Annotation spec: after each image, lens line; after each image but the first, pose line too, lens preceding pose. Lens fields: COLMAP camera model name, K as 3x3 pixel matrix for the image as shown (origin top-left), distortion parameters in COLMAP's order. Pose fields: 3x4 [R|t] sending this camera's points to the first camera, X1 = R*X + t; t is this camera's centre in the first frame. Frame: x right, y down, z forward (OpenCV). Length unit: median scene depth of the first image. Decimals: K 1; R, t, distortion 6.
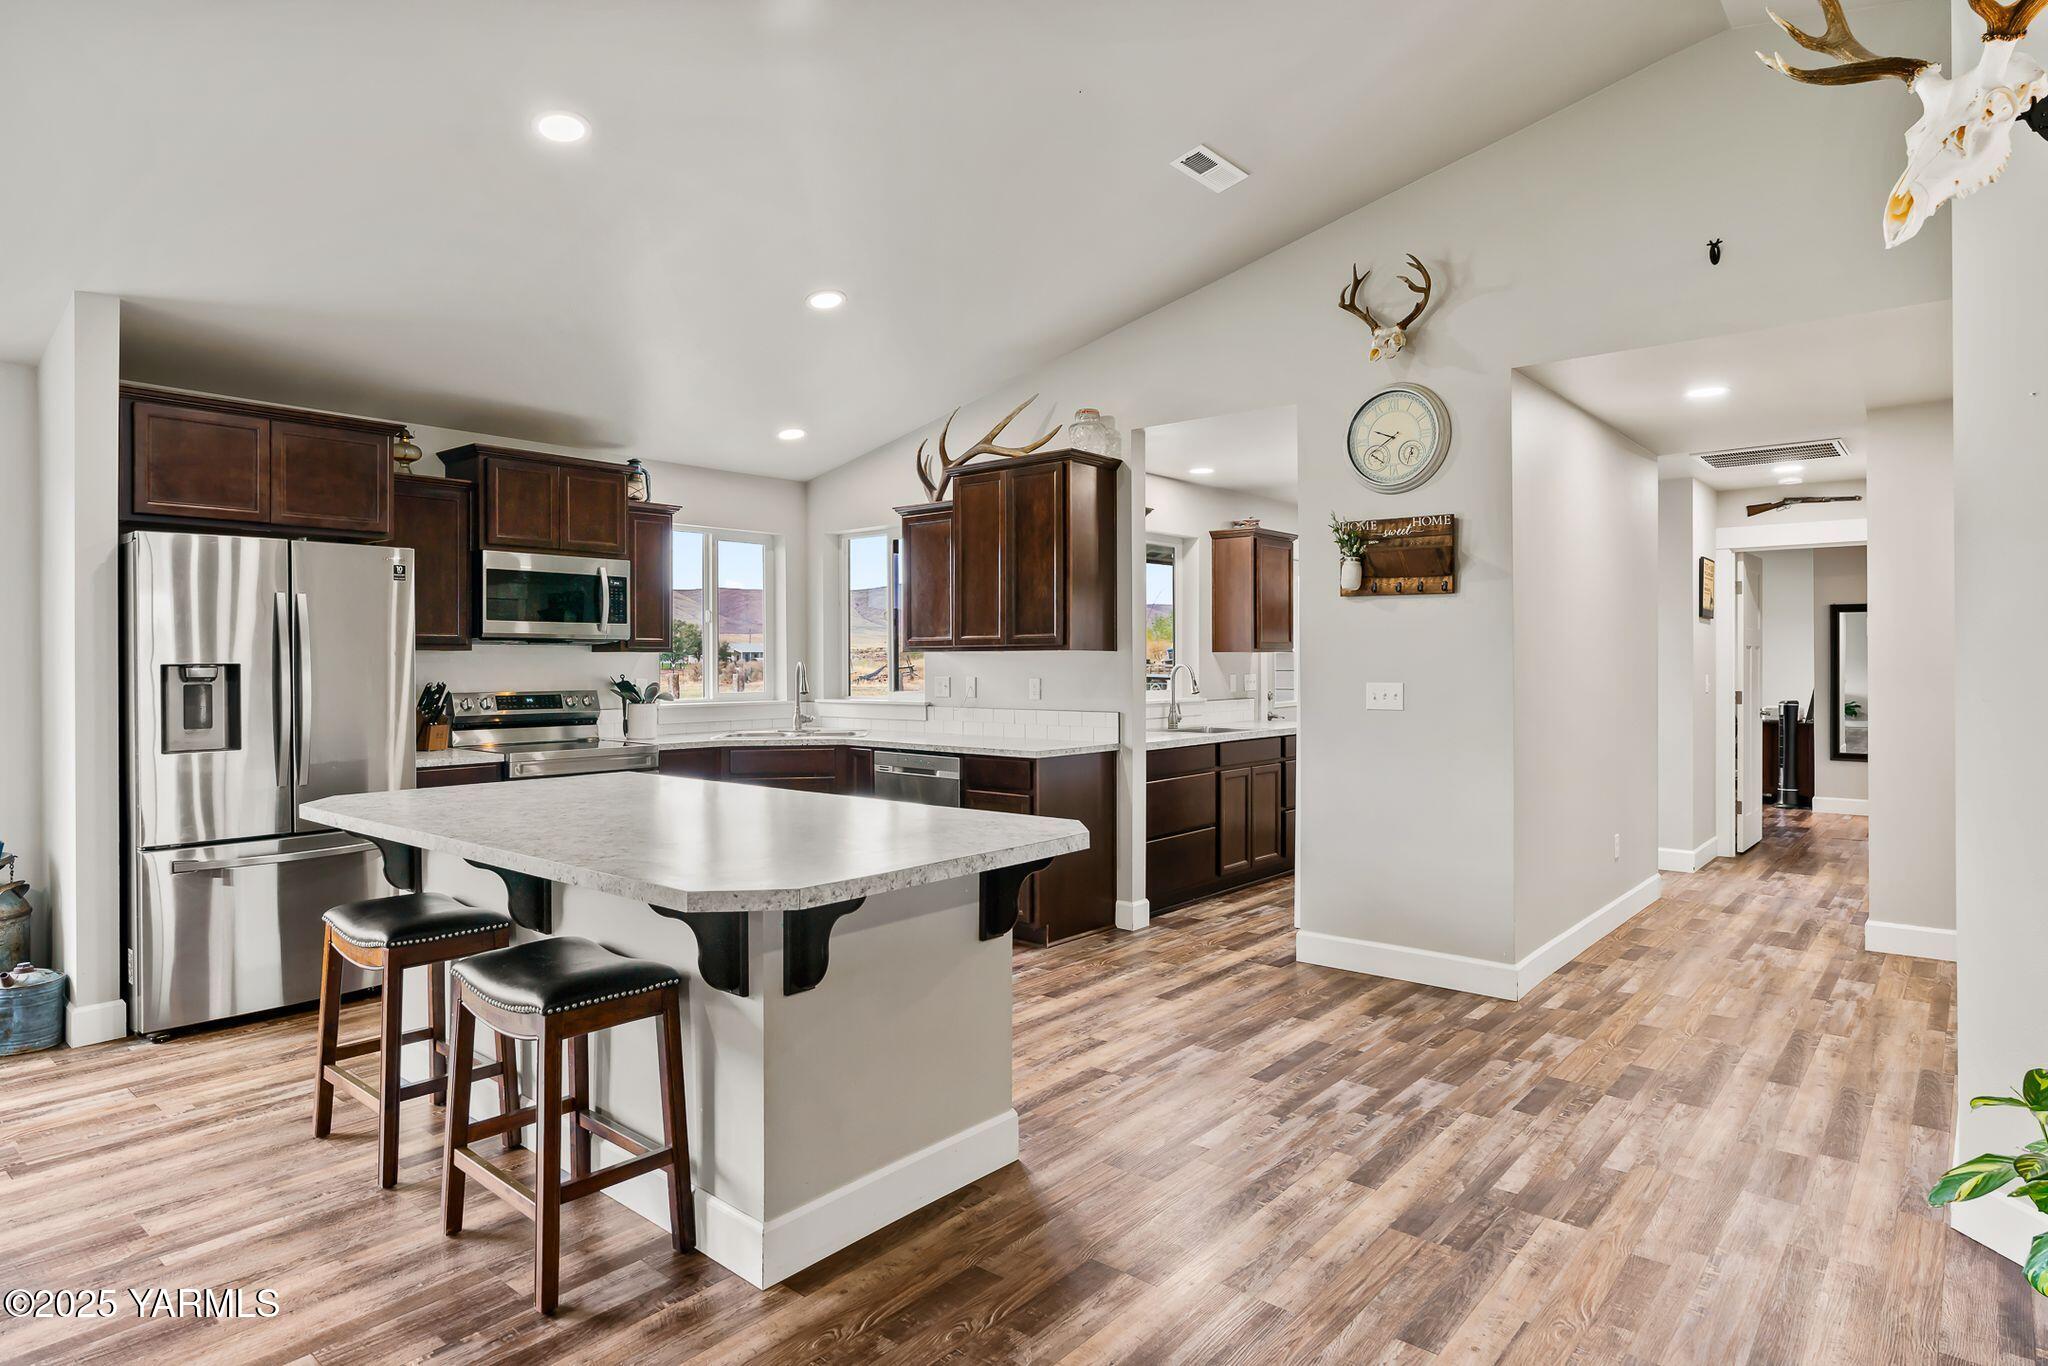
lens RADIAL K [[1092.2, 0, 1024.0], [0, 1092.2, 683.0], [0, 0, 1]] dist [0.001208, 0.000495]
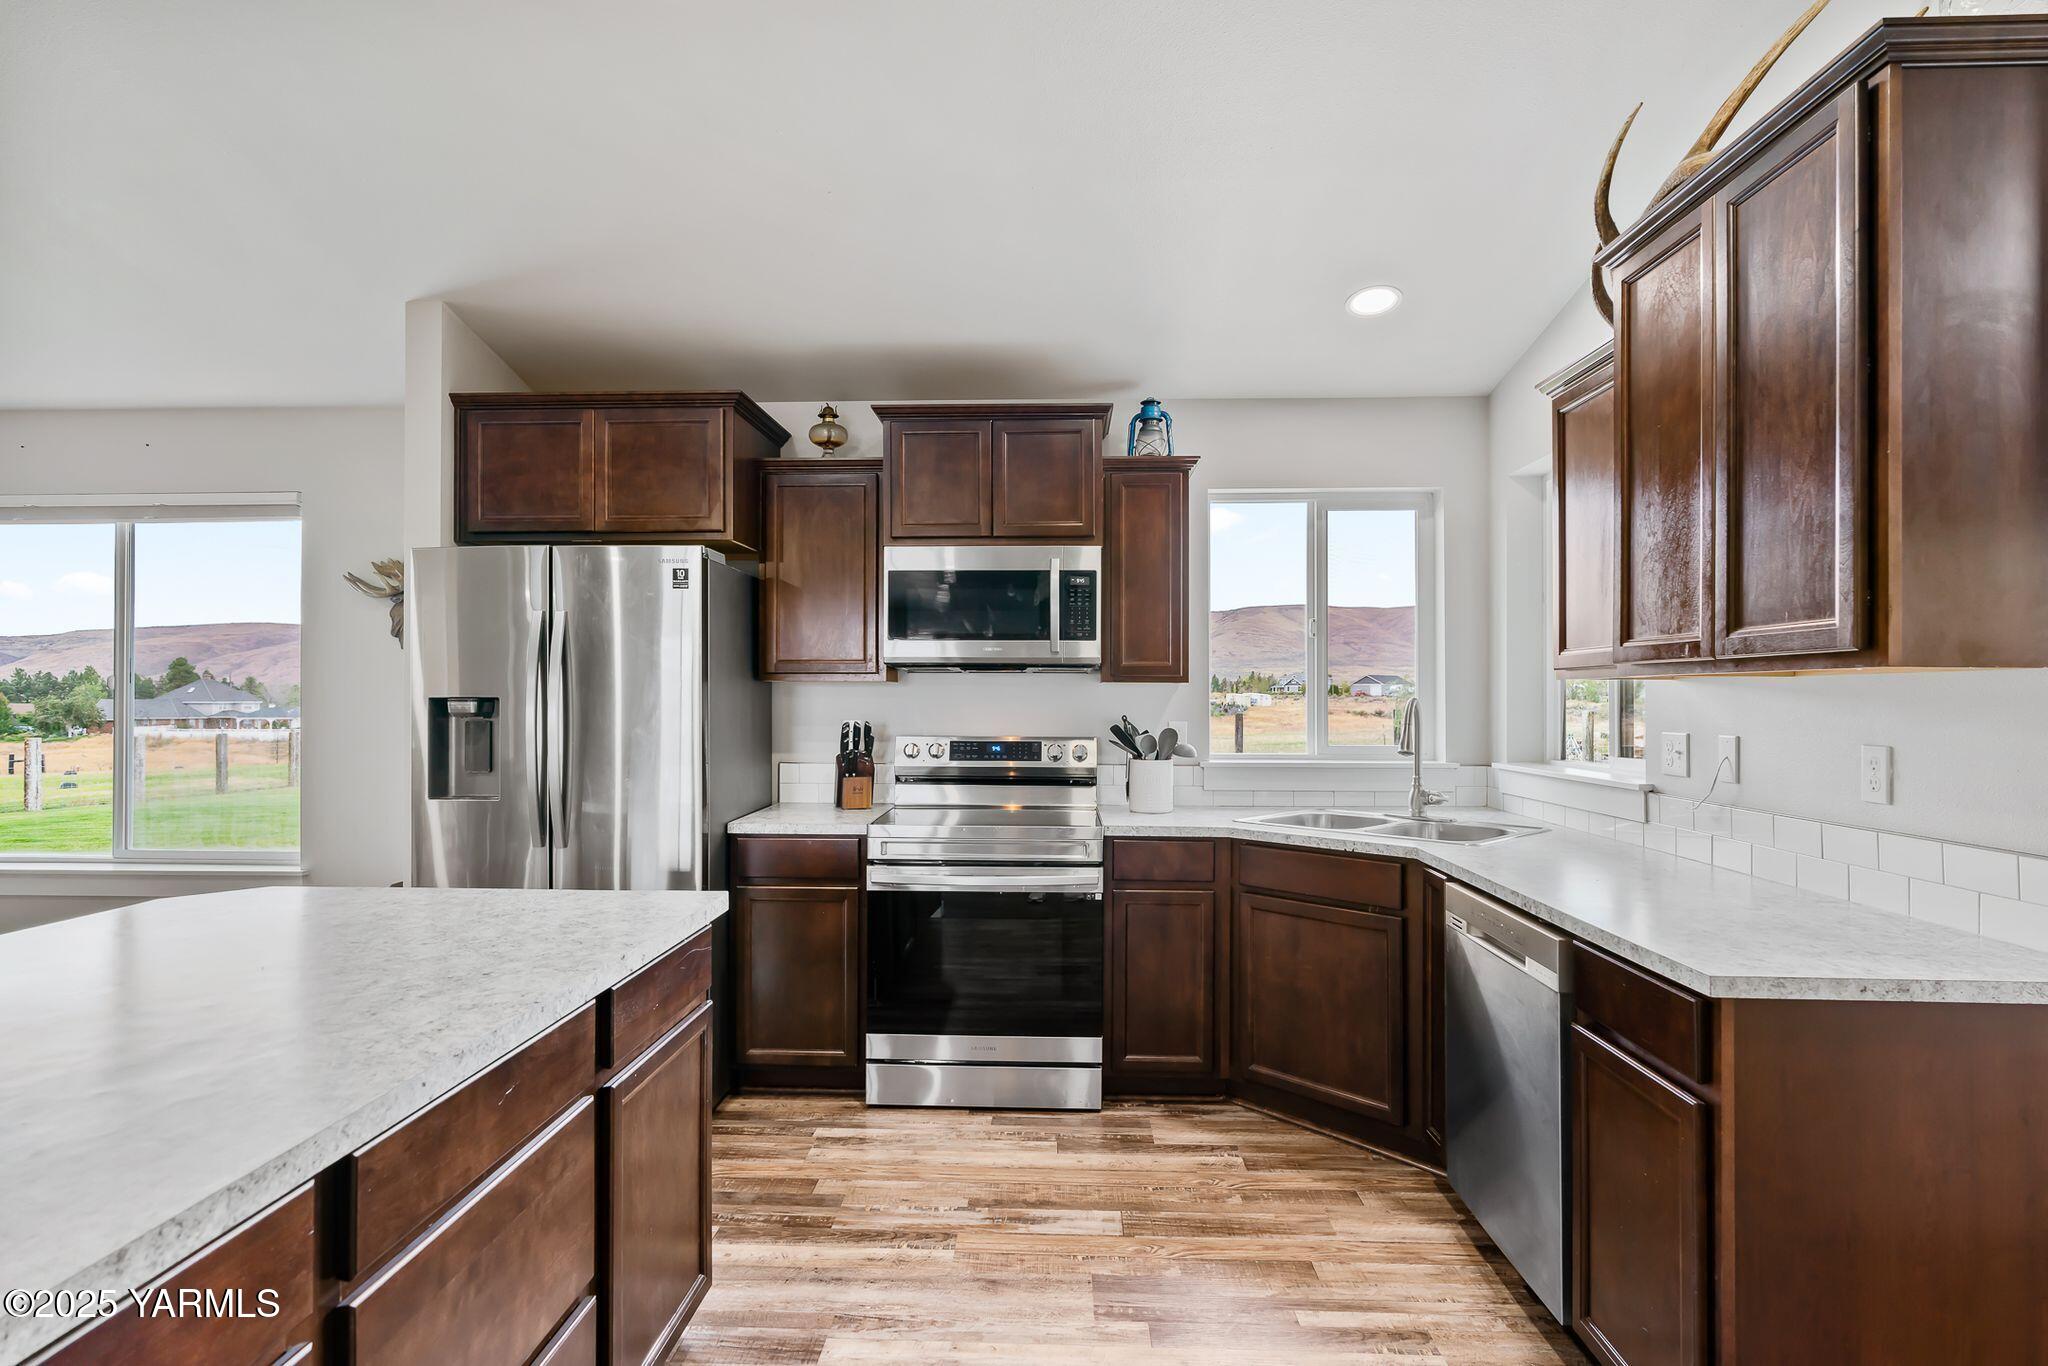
lens RADIAL K [[1046.4, 0, 1024.0], [0, 1046.4, 683.0], [0, 0, 1]] dist [-0.000771, -0.000204]
pose [[0.620020, -0.006555, -0.784559, 0.121859], [-0.019231, 0.999538, -0.023549, -0.012838], [0.784350, 0.029689, 0.619607, 0.615100]]
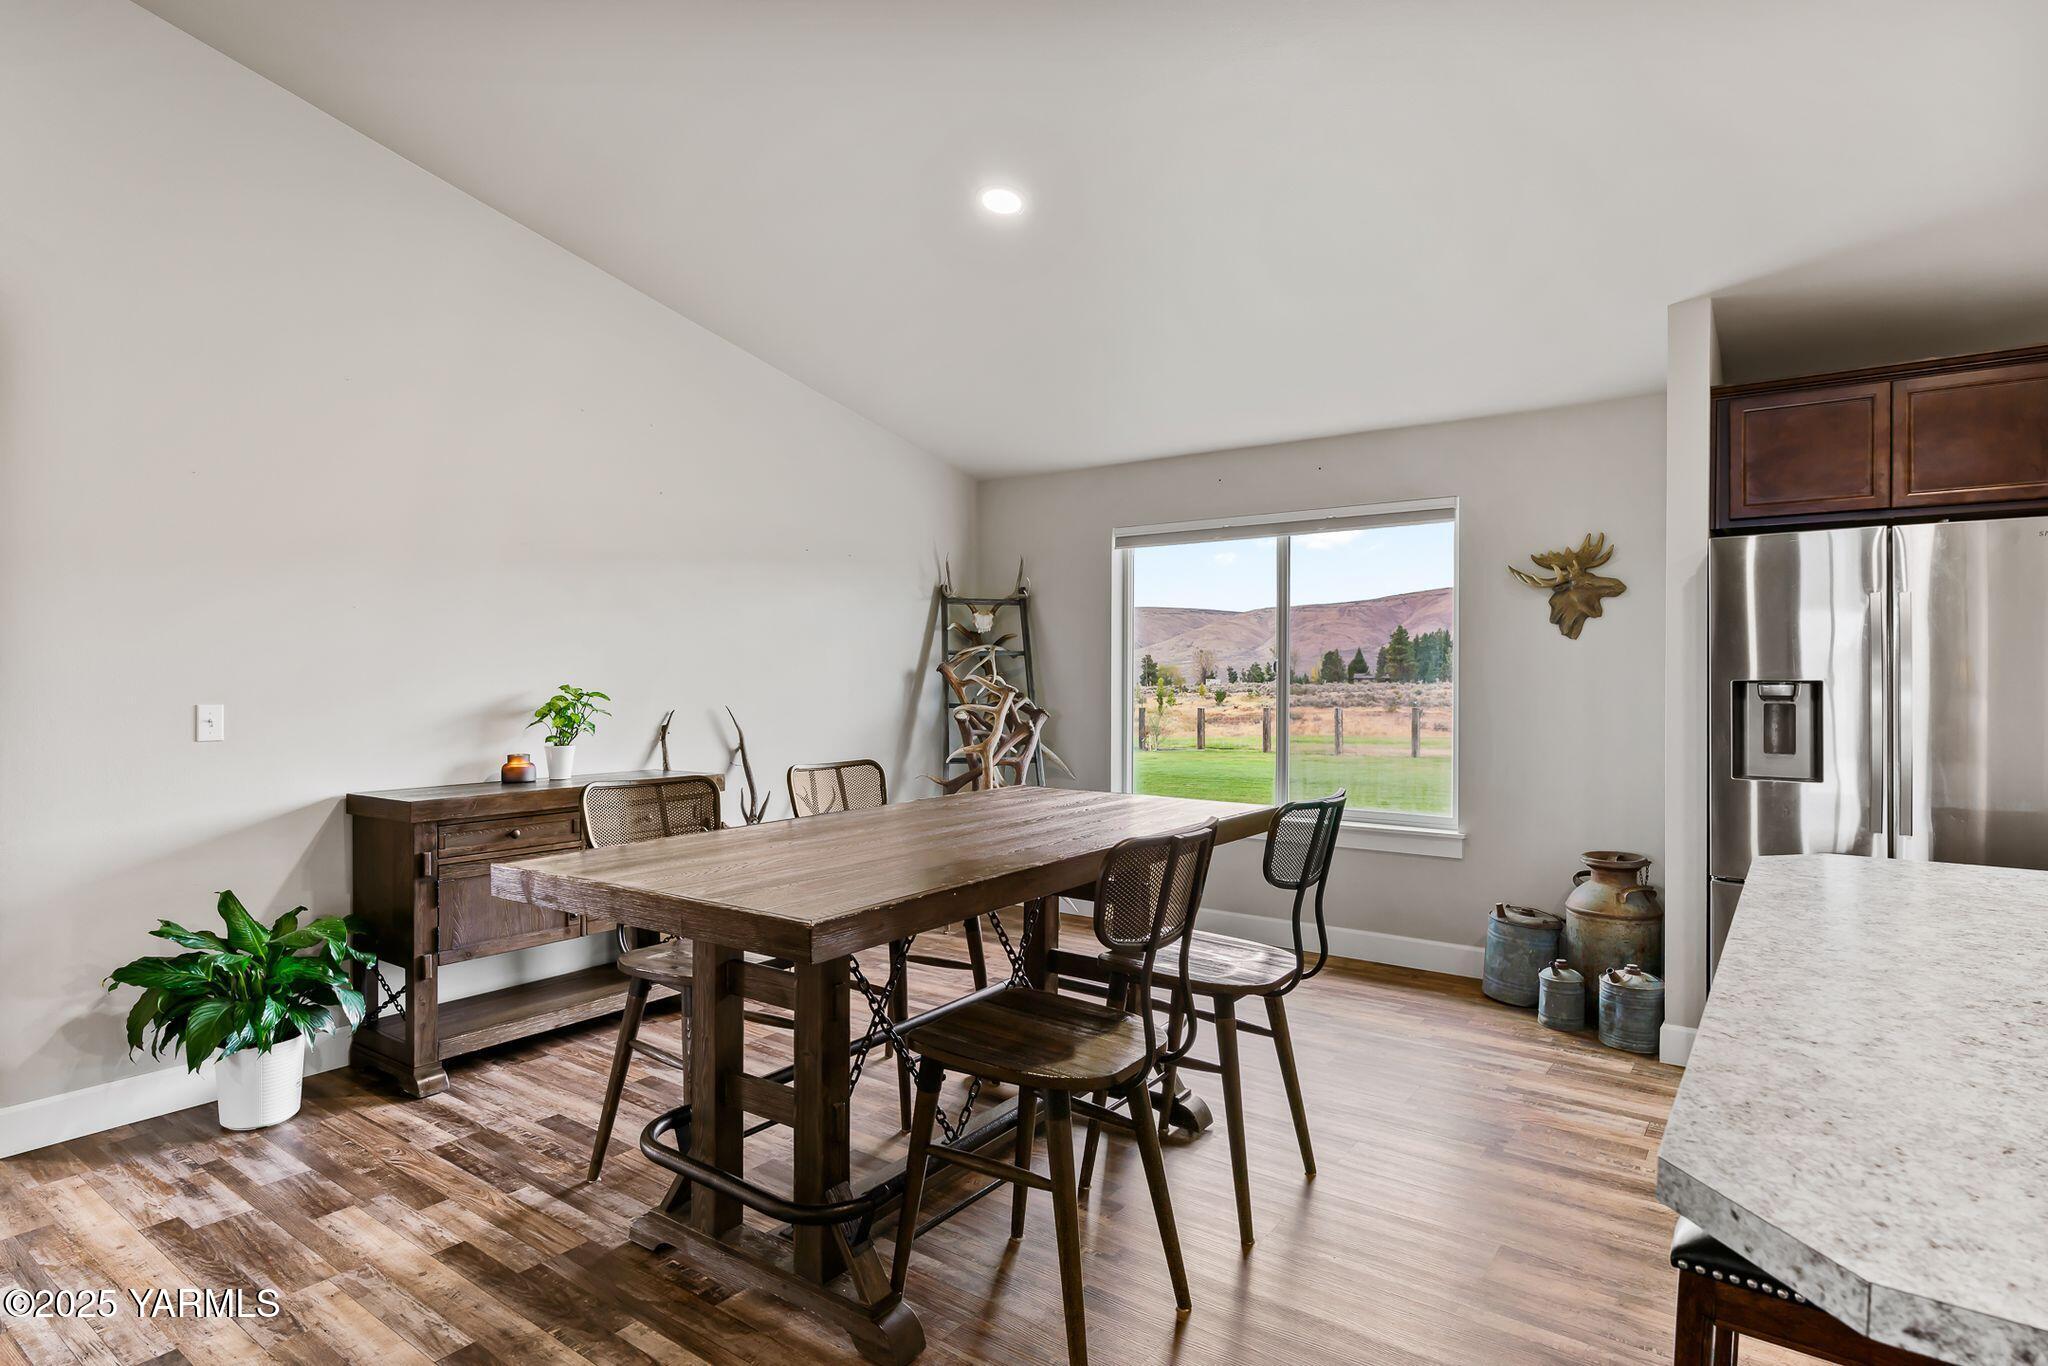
lens RADIAL K [[1092.2, 0, 1024.0], [0, 1092.2, 683.0], [0, 0, 1]] dist [0.001208, 0.000495]
pose [[0.069317, 0.011993, -0.997523, 0.063105], [-0.014729, 0.999831, 0.010998, -0.012166], [0.997486, 0.013930, 0.069482, 0.245370]]
